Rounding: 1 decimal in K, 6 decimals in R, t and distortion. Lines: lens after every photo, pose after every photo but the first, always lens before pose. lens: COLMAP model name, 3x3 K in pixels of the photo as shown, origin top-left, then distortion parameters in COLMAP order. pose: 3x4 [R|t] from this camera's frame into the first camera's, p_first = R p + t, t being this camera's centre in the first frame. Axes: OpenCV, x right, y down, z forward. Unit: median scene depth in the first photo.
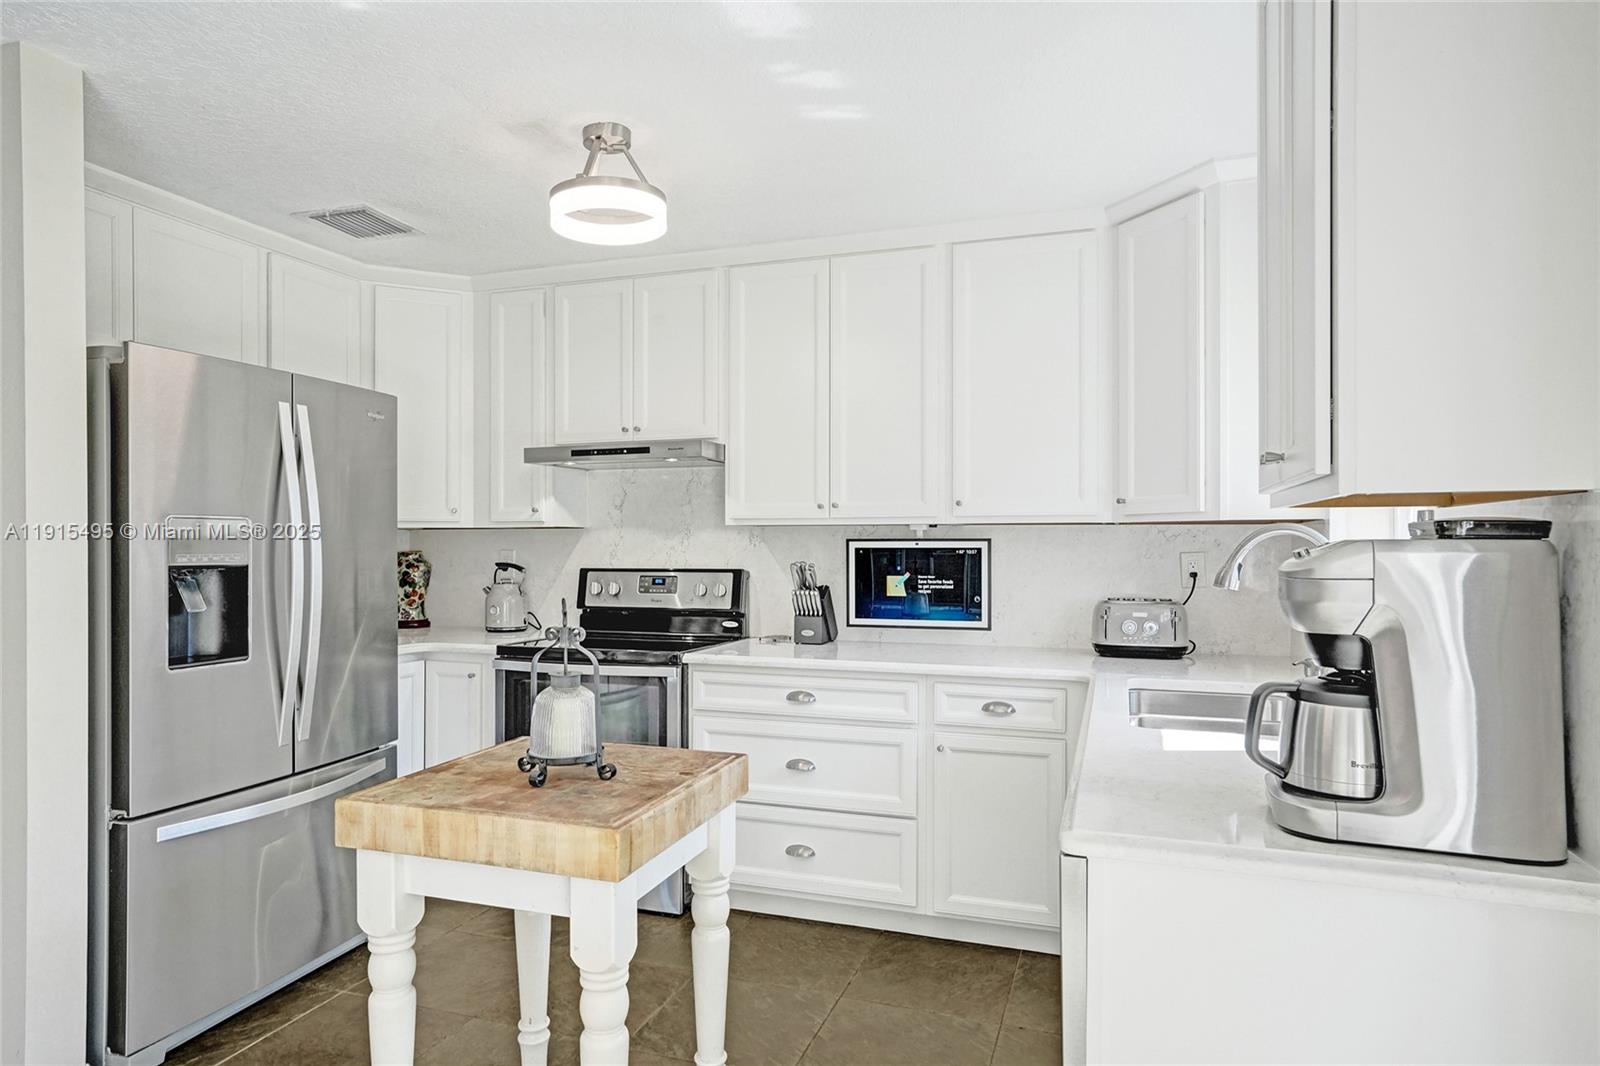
lens RADIAL K [[946.3, 0, 799.7], [0, 946.3, 540.5], [0, 0, 1]] dist [-0.001785, 0.000236]
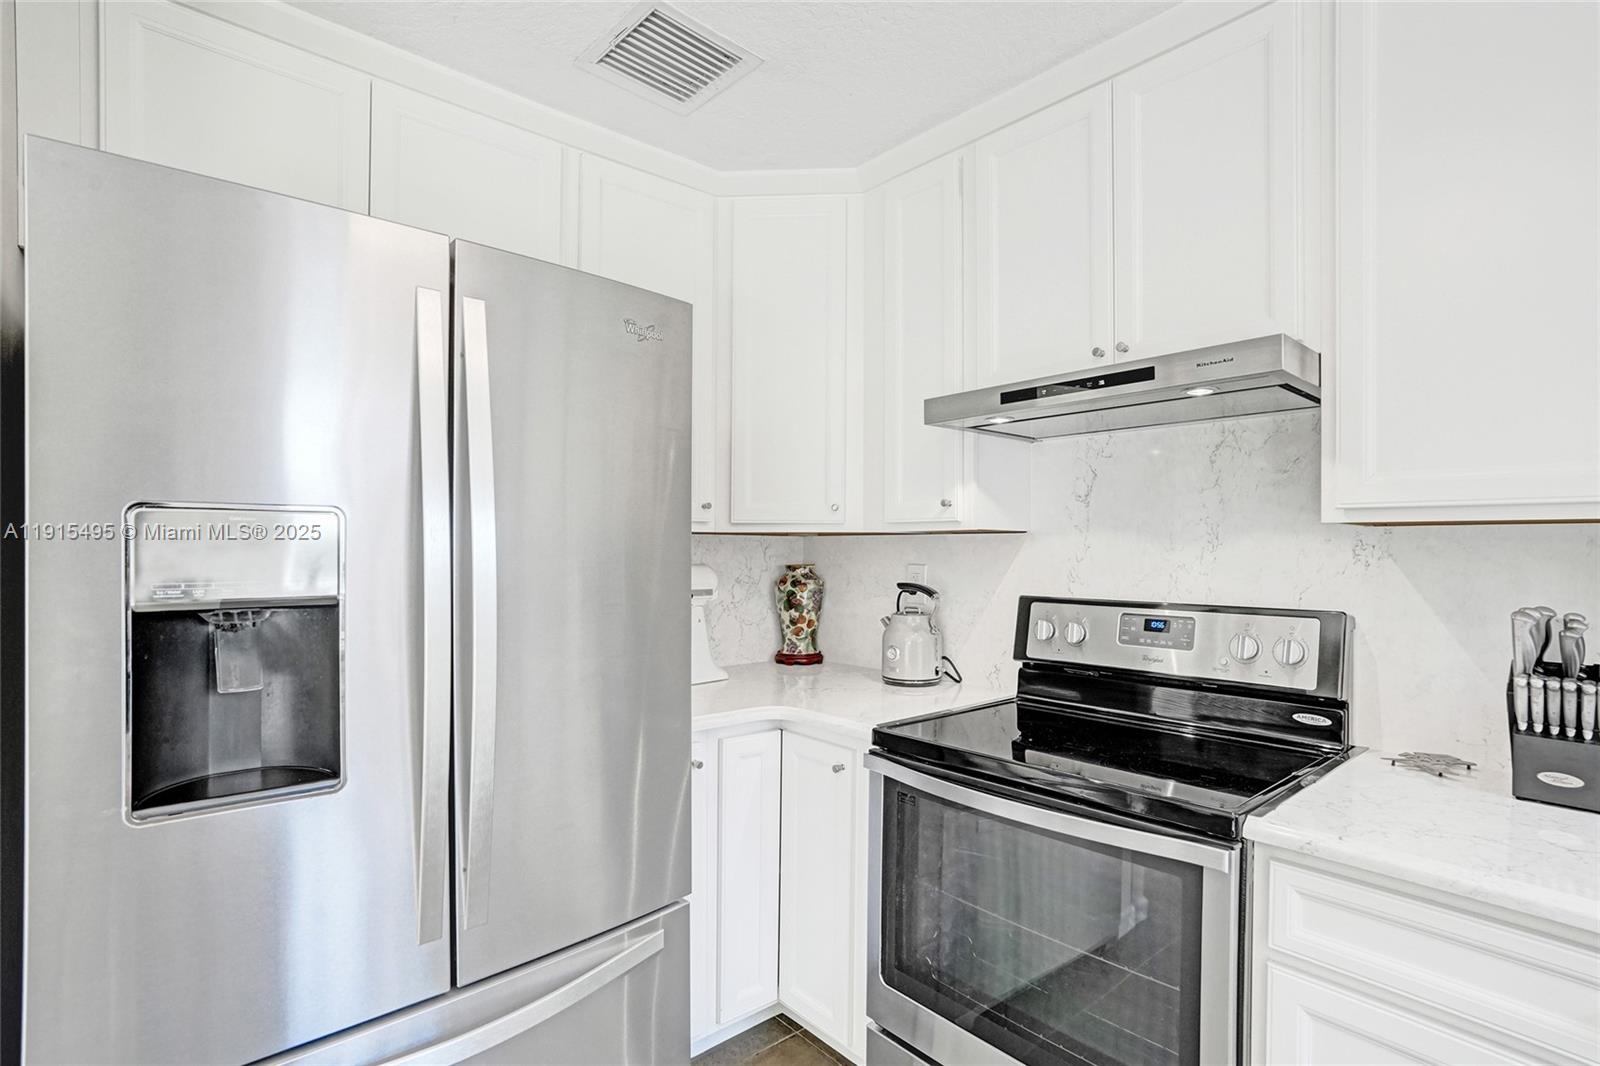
lens RADIAL K [[772.5, 0, 797.2], [0, 772.5, 543.5], [0, 0, 1]] dist [-0.054947, 0.031083]
pose [[0.864486, 0.002051, -0.502653, -0.104190], [-0.005095, 0.999976, -0.004683, -0.002531], [0.502632, 0.006609, 0.864475, 0.490215]]
